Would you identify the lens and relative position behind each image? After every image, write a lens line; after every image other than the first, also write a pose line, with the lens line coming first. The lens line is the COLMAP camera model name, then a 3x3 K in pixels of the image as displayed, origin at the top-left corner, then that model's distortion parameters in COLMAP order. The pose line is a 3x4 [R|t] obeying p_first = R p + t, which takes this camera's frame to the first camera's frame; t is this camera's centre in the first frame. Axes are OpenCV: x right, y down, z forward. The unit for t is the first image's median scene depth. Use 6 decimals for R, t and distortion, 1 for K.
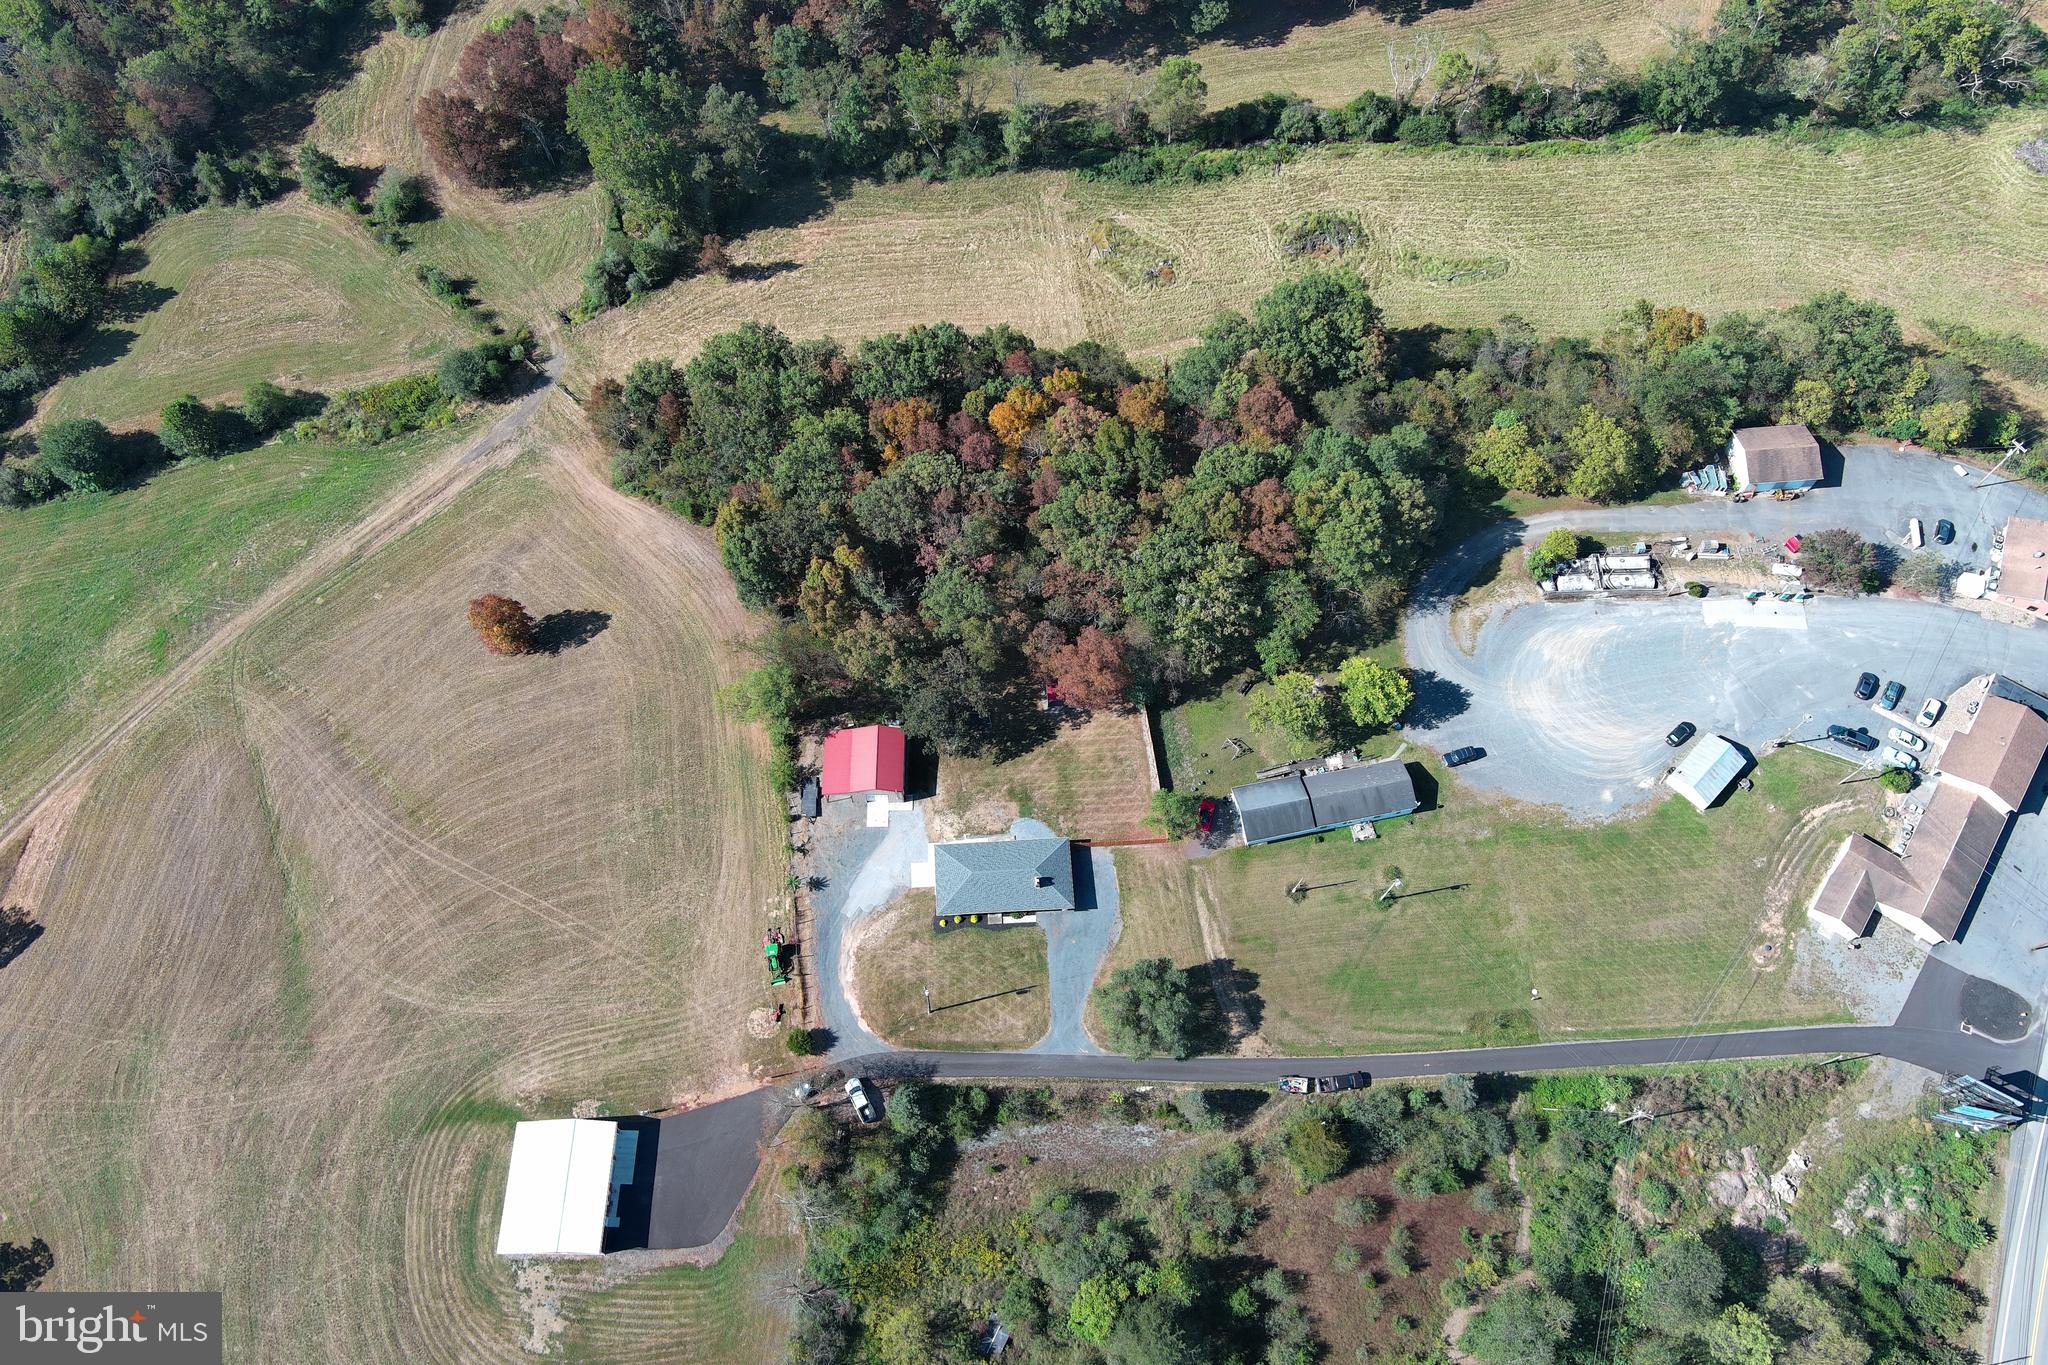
lens RADIAL K [[1573.0, 0, 1024.0], [0, 1573.0, 682.5], [0, 0, 1]] dist [0.041421, -0.061403]
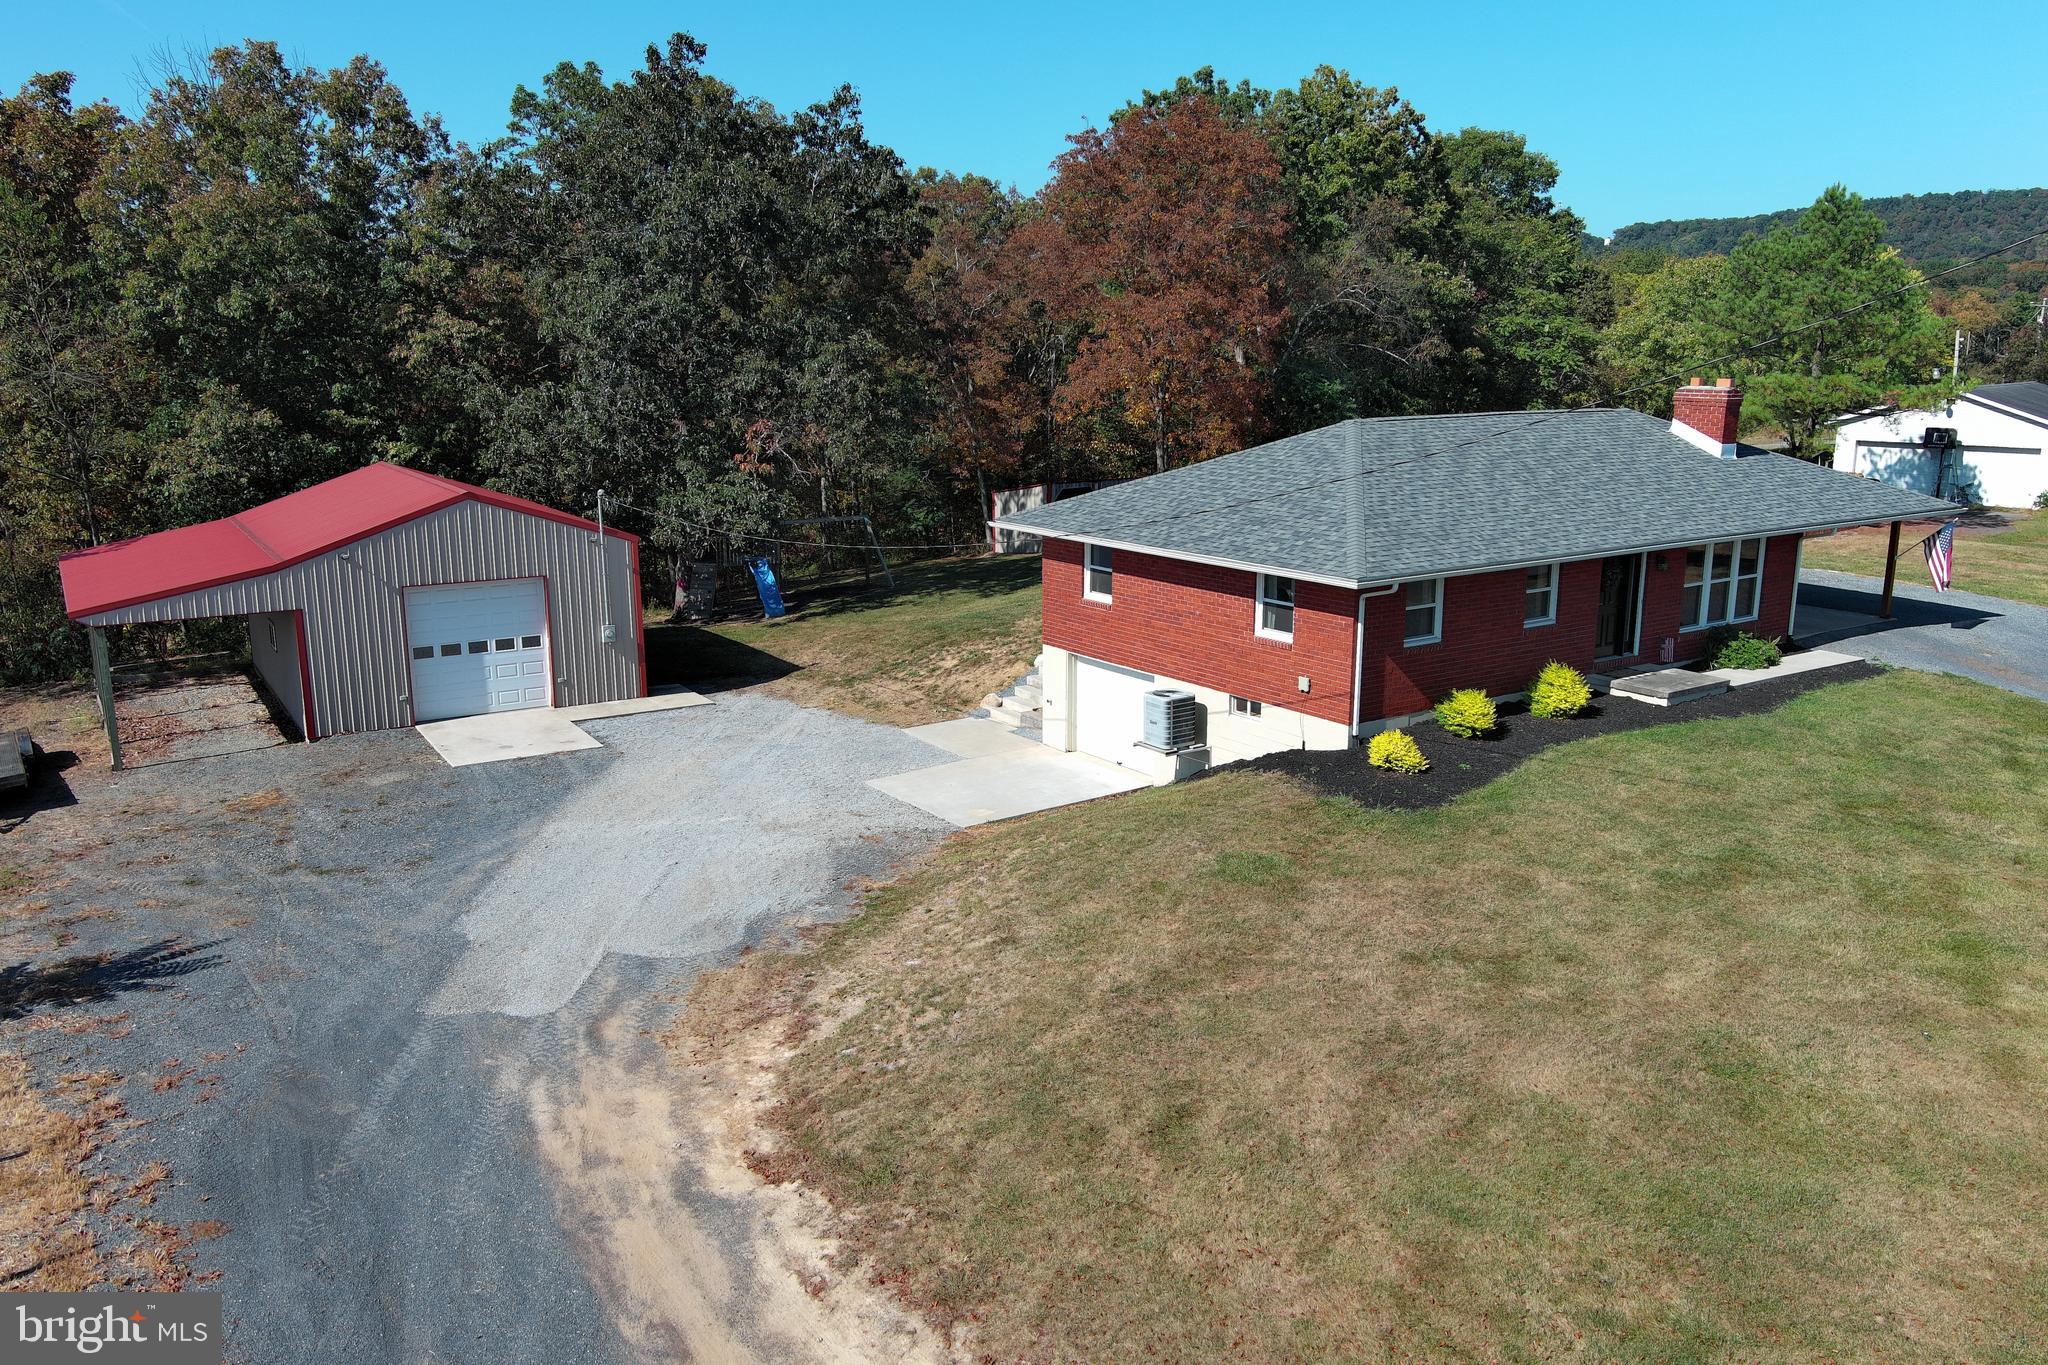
lens RADIAL K [[1573.0, 0, 1024.0], [0, 1573.0, 682.5], [0, 0, 1]] dist [0.041421, -0.061403]
pose [[0.851995, -0.103384, 0.513241, -0.146616], [0.470724, 0.580387, -0.664507, 0.234656], [-0.229178, 0.807752, 0.543152, 1.033731]]
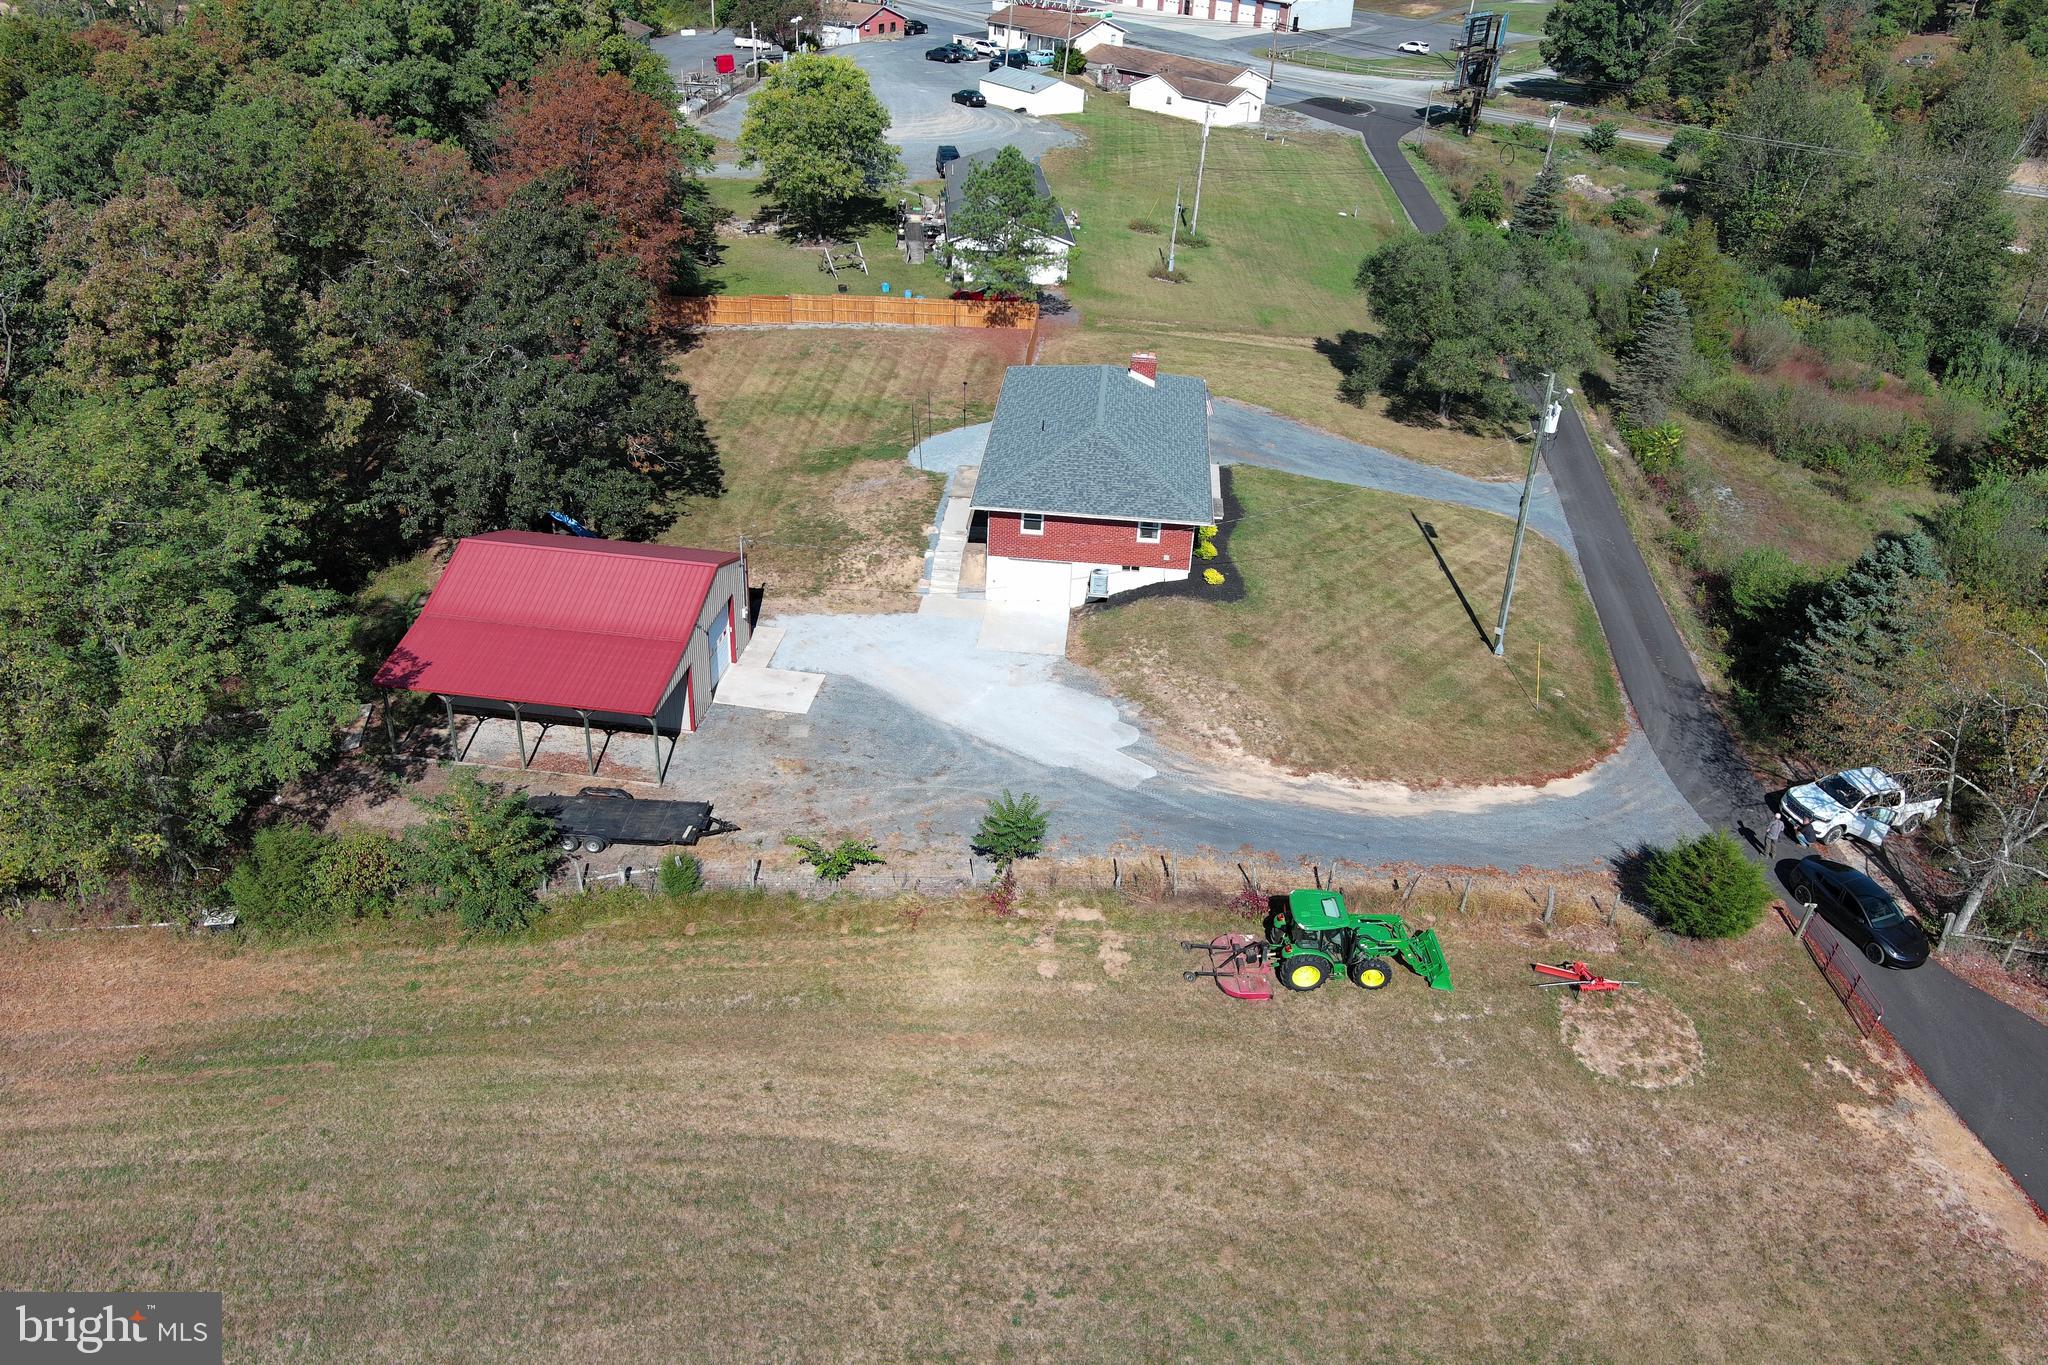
lens RADIAL K [[1573.0, 0, 1024.0], [0, 1573.0, 682.5], [0, 0, 1]] dist [0.041421, -0.061403]
pose [[0.122705, -0.479820, 0.868744, -0.370397], [0.877133, 0.461962, 0.131258, 0.097964], [-0.464307, 0.745898, 0.477552, 0.972763]]
